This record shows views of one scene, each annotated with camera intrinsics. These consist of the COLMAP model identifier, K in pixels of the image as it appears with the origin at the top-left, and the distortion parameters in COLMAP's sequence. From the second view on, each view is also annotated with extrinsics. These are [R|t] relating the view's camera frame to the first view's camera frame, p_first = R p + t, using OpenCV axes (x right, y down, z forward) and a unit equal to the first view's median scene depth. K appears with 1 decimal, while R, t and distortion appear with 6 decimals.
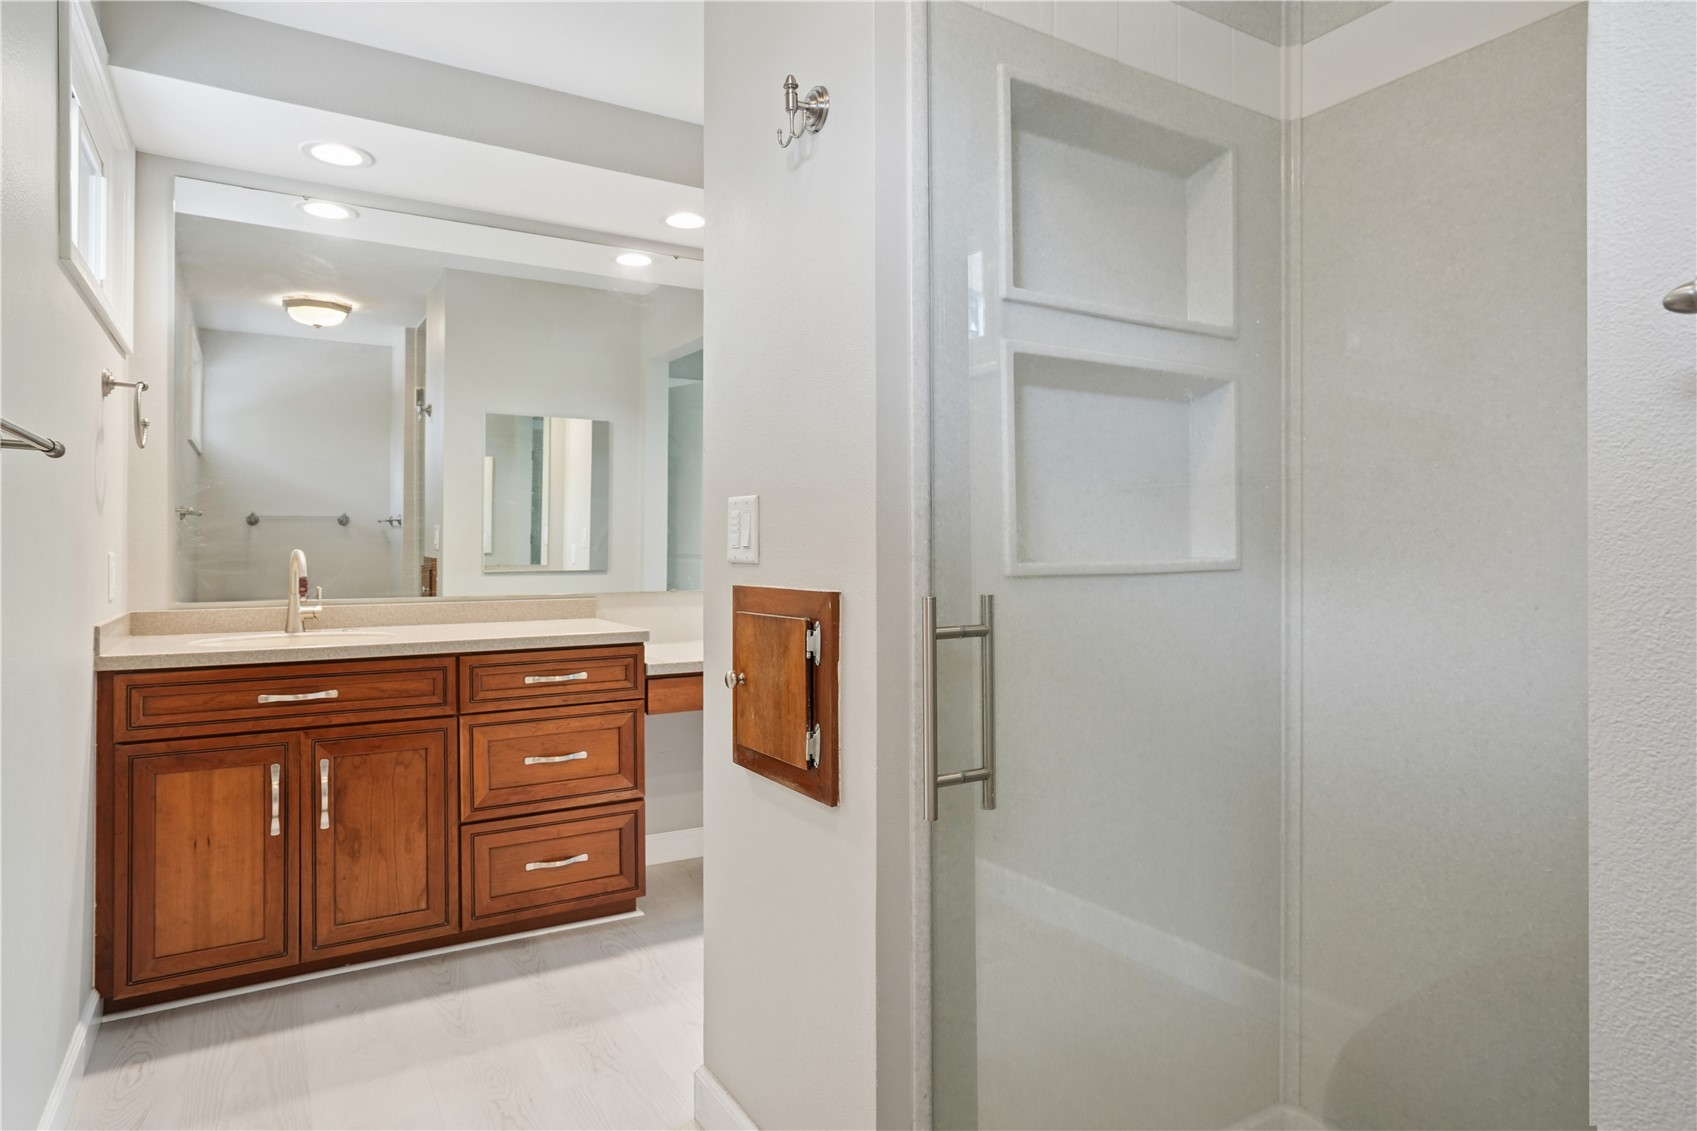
lens RADIAL K [[962.2, 0, 841.6], [0, 962.2, 556.0], [0, 0, 1]] dist [-0.004439, -0.000391]
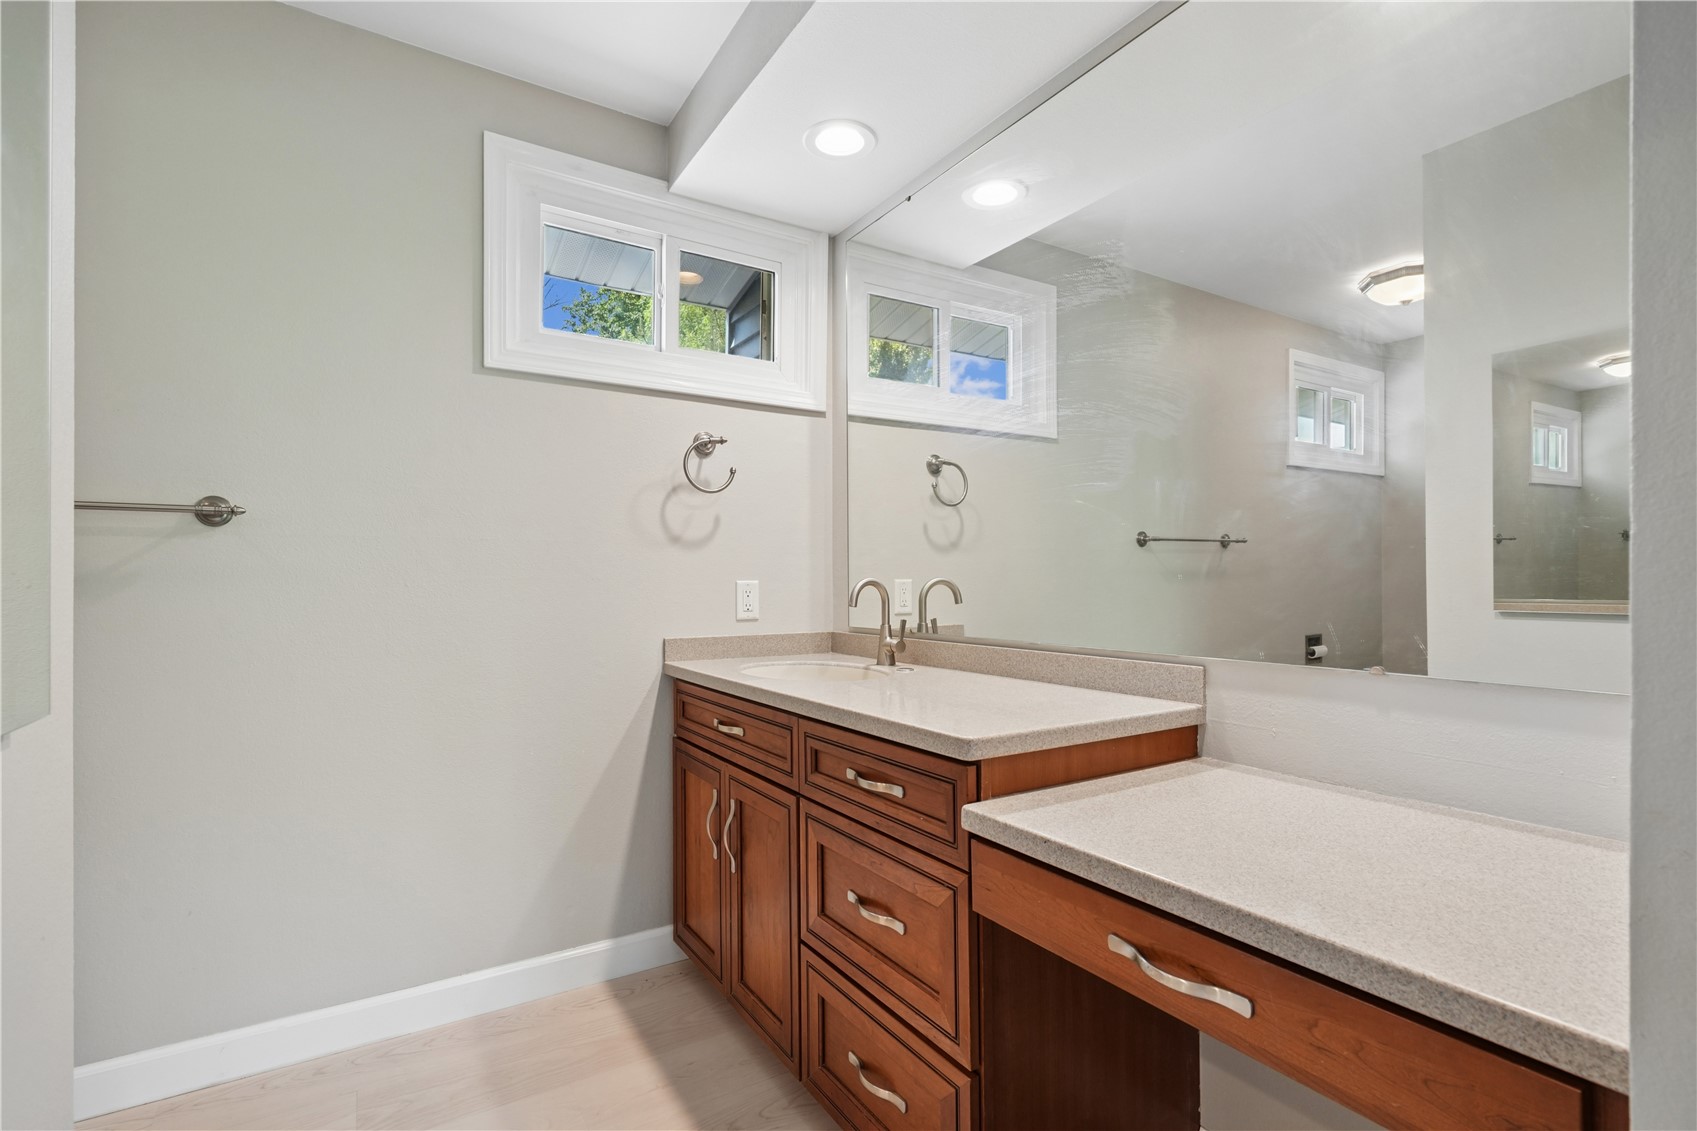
lens RADIAL K [[784.0, 0, 839.0], [0, 784.0, 581.7], [0, 0, 1]] dist [-0.000508, 0.000613]
pose [[0.000099, -0.001569, -0.999999, 0.210276], [-0.001255, 0.999998, -0.001569, -0.001497], [0.999999, 0.001256, 0.000097, 0.986736]]
